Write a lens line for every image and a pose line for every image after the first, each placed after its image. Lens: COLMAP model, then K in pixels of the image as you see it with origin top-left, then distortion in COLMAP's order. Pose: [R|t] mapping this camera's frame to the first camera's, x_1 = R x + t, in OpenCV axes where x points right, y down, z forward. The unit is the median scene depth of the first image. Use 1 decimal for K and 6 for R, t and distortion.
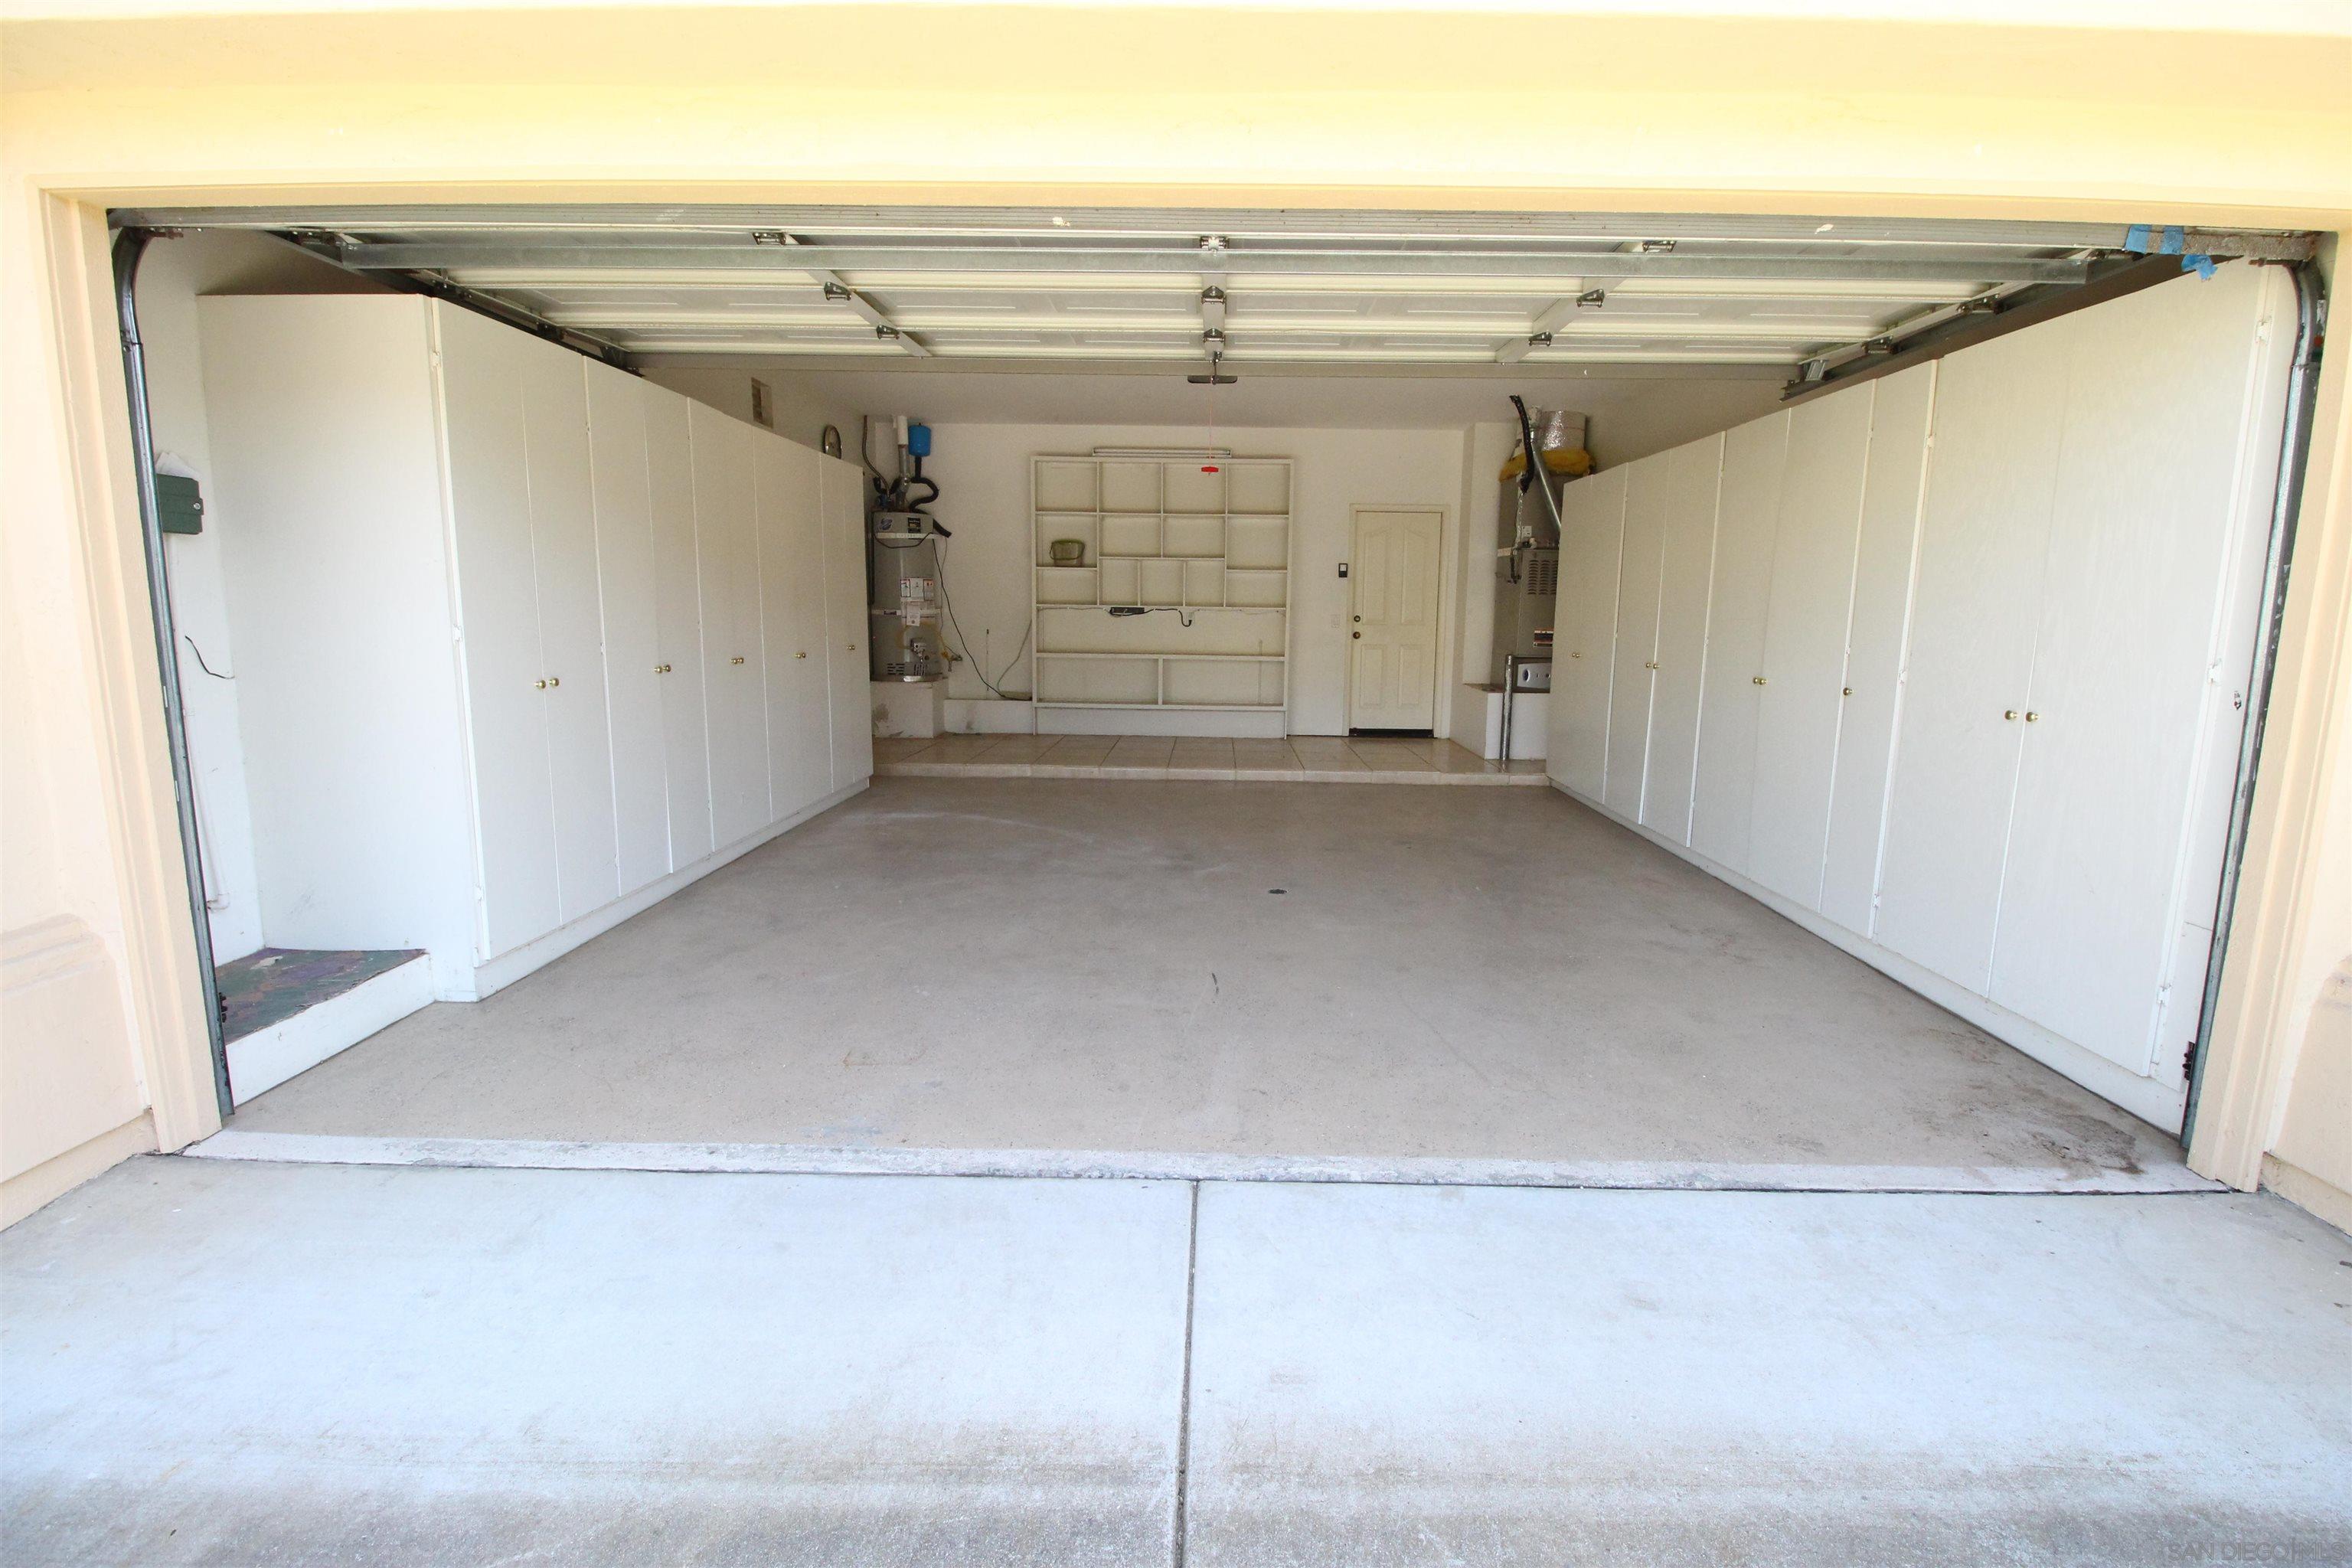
lens RADIAL K [[1090.7, 0, 1184.7], [0, 1090.7, 774.5], [0, 0, 1]] dist [-0.004799, -0.008861]
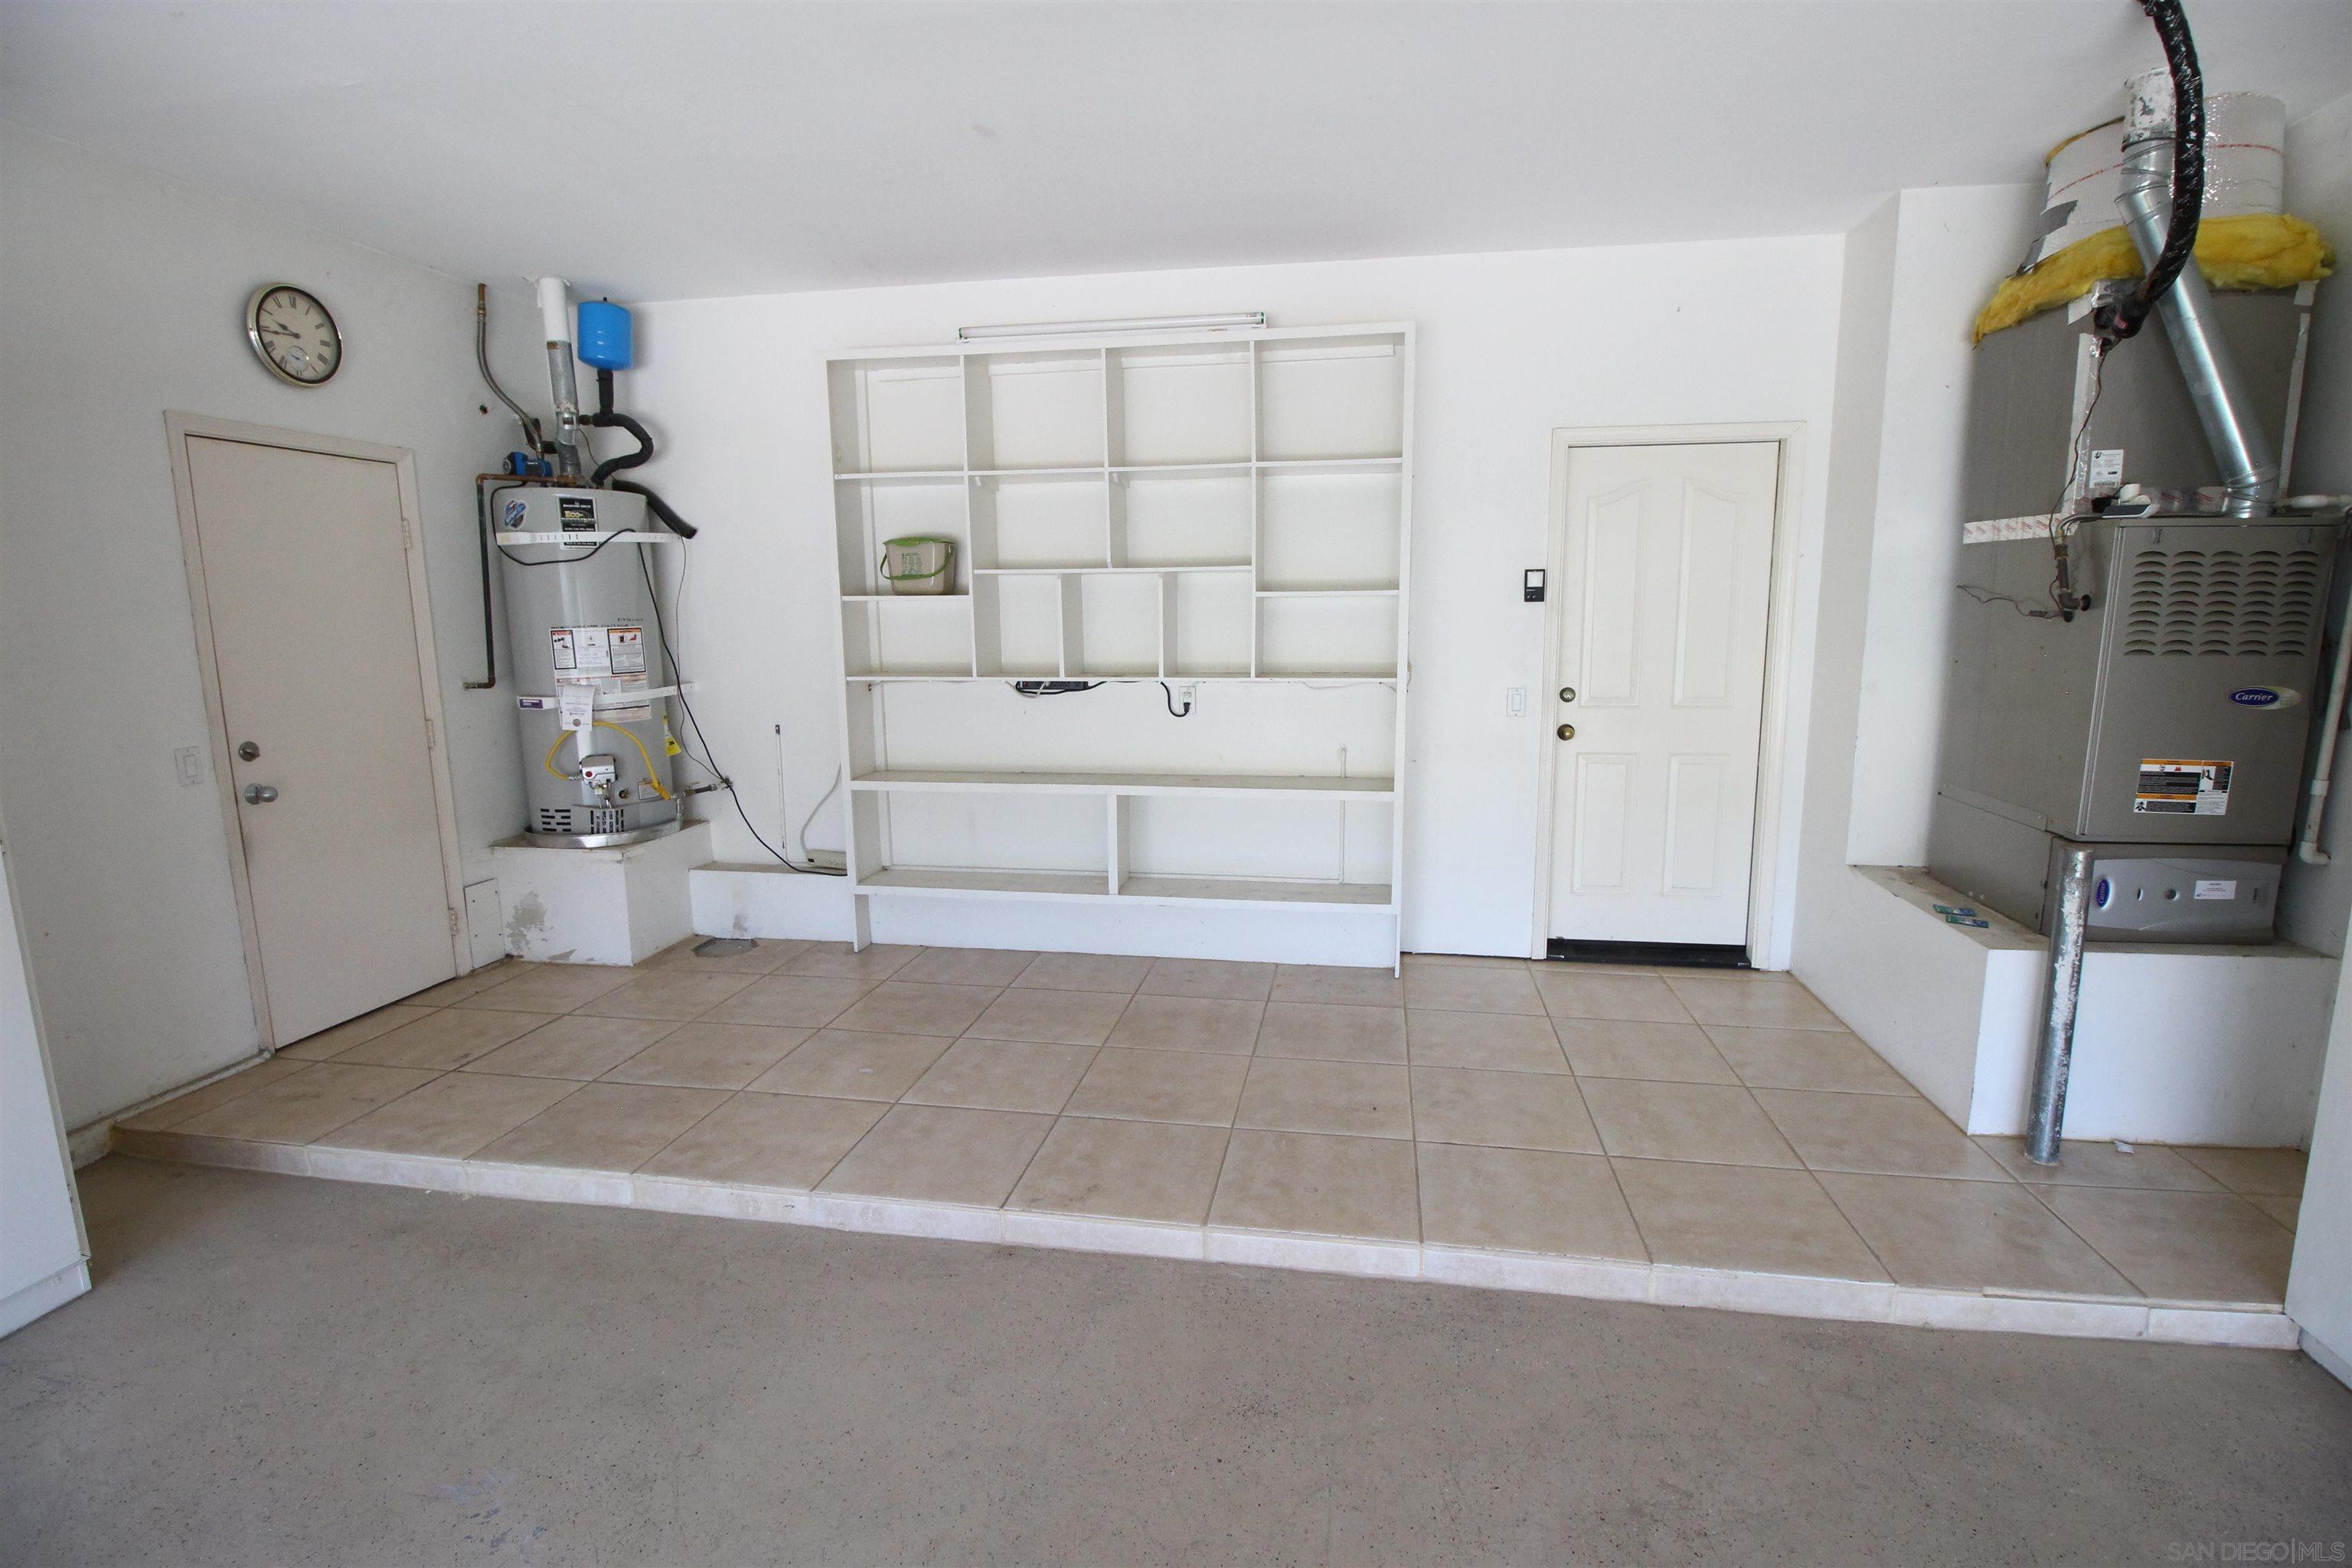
lens RADIAL K [[1090.7, 0, 1176.0], [0, 1090.7, 787.4], [0, 0, 1]] dist [-0.004799, -0.008861]
pose [[0.988329, 0.003063, -0.152301, 0.070690], [-0.001843, 0.999965, 0.008150, -0.111440], [0.152321, -0.007774, 0.988301, 0.553299]]
